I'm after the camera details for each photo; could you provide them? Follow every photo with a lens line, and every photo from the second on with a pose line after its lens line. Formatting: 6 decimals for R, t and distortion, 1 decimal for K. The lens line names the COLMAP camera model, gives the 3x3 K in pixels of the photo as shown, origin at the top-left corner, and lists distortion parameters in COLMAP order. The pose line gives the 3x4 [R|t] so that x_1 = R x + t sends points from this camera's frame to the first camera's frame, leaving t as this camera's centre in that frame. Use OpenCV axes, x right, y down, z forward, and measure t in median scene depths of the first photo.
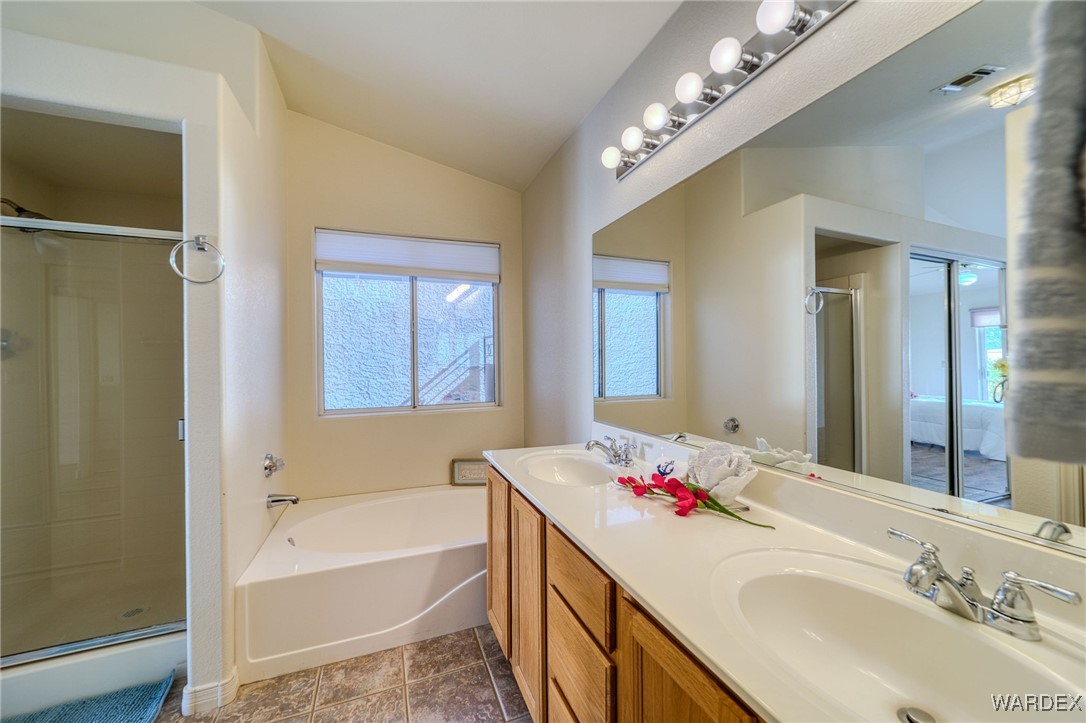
lens RADIAL K [[416.1, 0, 546.9], [0, 416.1, 359.3], [0, 0, 1]] dist [-0.002448, -0.000174]
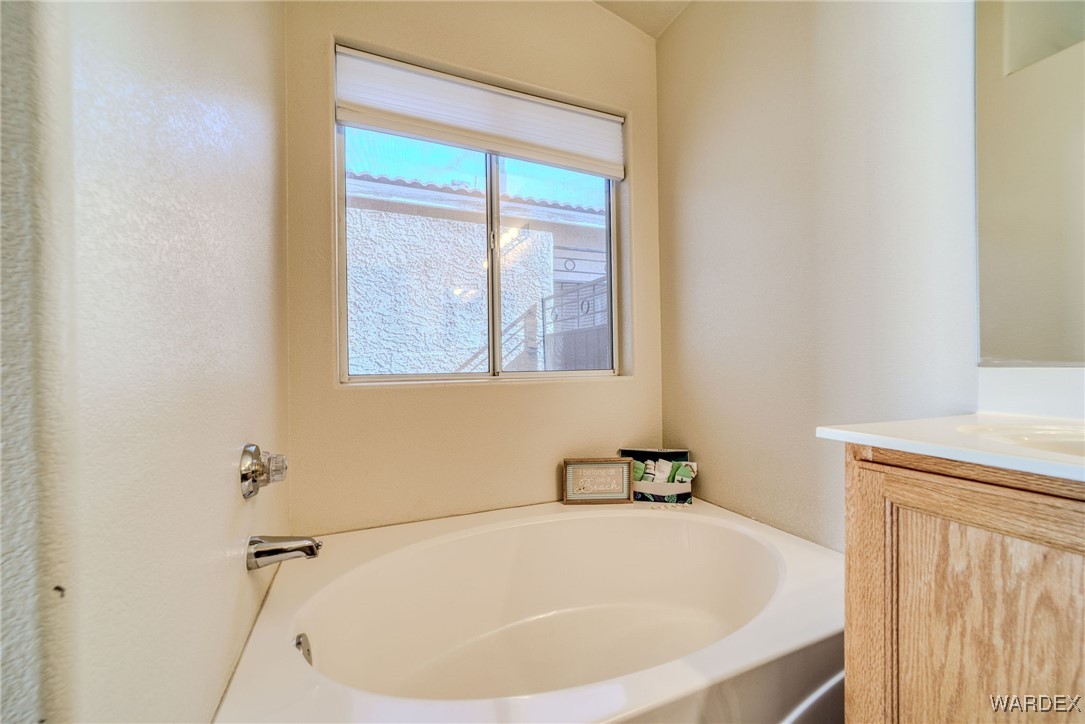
lens RADIAL K [[415.7, 0, 539.1], [0, 415.7, 364.3], [0, 0, 1]] dist [-0.002448, -0.000174]
pose [[0.999802, -0.003555, 0.019583, -0.273227], [0.003666, 0.999977, -0.005645, 0.107411], [-0.019563, 0.005715, 0.999792, 0.406453]]
